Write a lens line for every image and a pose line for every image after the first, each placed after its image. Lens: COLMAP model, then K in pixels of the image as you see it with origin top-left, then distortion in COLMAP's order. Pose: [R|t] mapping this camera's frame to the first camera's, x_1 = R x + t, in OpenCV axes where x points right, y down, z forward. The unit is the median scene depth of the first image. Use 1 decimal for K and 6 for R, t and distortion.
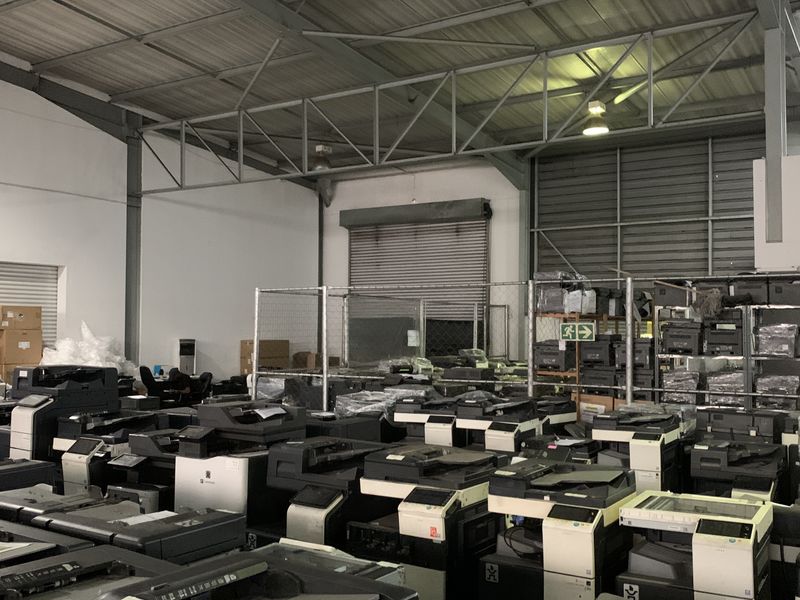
lens RADIAL K [[751.4, 0, 400.0], [0, 751.4, 300.0], [0, 0, 1]] dist [0.006000, -0.000649]
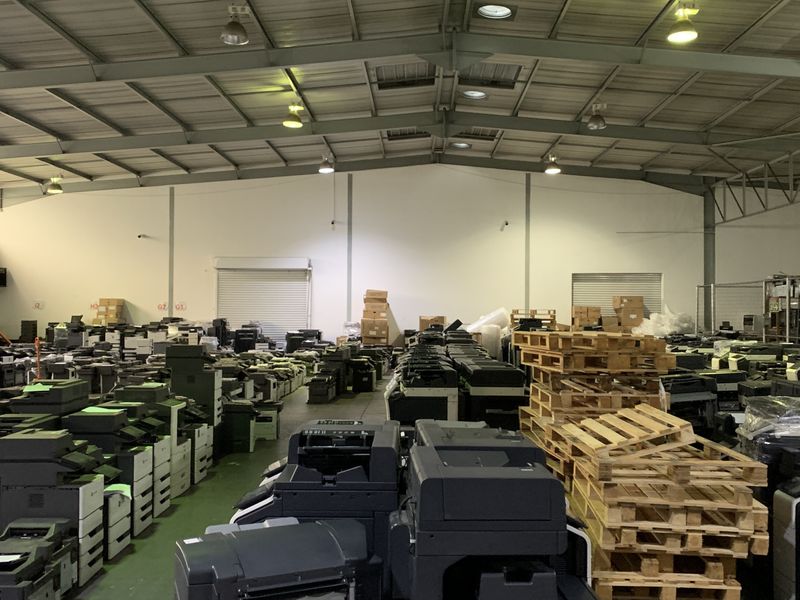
lens RADIAL K [[751.4, 0, 400.0], [0, 751.4, 300.0], [0, 0, 1]] dist [0.006000, -0.000649]
pose [[0.479764, -0.011225, -0.877326, 0.766669], [0.026880, 0.999637, 0.001910, -0.001470], [0.876986, -0.024499, 0.479892, -0.384466]]
